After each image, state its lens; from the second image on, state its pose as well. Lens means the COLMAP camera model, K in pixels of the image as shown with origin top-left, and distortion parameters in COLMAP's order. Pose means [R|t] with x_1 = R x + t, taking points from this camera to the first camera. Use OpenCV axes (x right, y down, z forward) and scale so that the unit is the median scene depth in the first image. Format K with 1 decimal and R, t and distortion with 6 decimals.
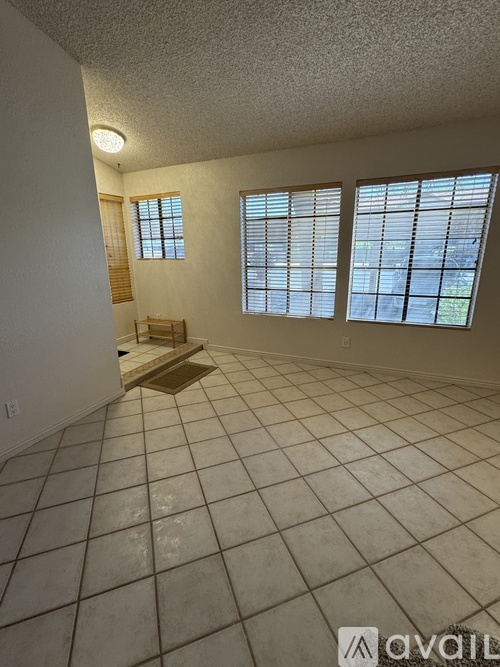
lens RADIAL K [[309.4, 0, 247.1], [0, 309.4, 331.7], [0, 0, 1]] dist [0.001699, 0.001766]
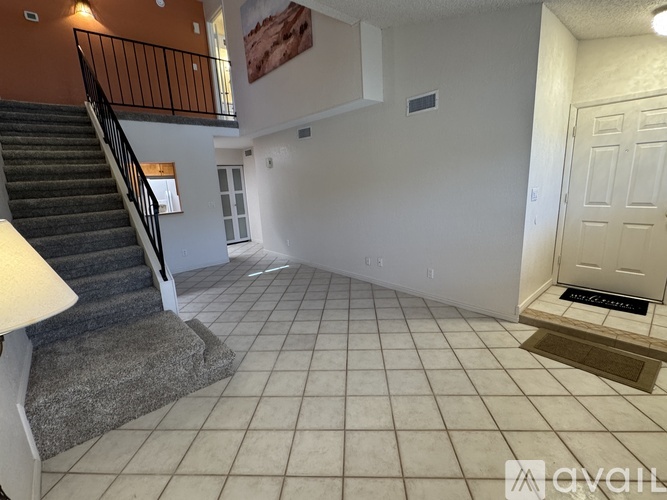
lens RADIAL K [[309.4, 0, 332.3], [0, 309.4, 249.2], [0, 0, 1]] dist [0.001699, 0.001766]
pose [[-0.394824, 0.235804, -0.887981, 0.653473], [-0.183867, 0.926671, 0.327831, -0.230280], [0.900170, 0.292706, -0.322516, 0.718790]]
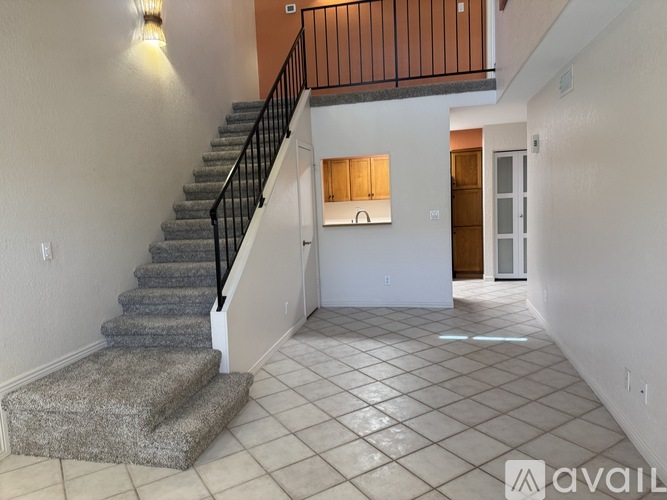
lens RADIAL K [[470.5, 0, 331.5], [0, 470.5, 247.6], [0, 0, 1]] dist [0.036413, -0.011377]
pose [[-0.972194, 0.087608, -0.217170, 0.050596], [0.002039, 0.930514, 0.366252, -0.285487], [0.234167, 0.355625, -0.904819, 0.988293]]
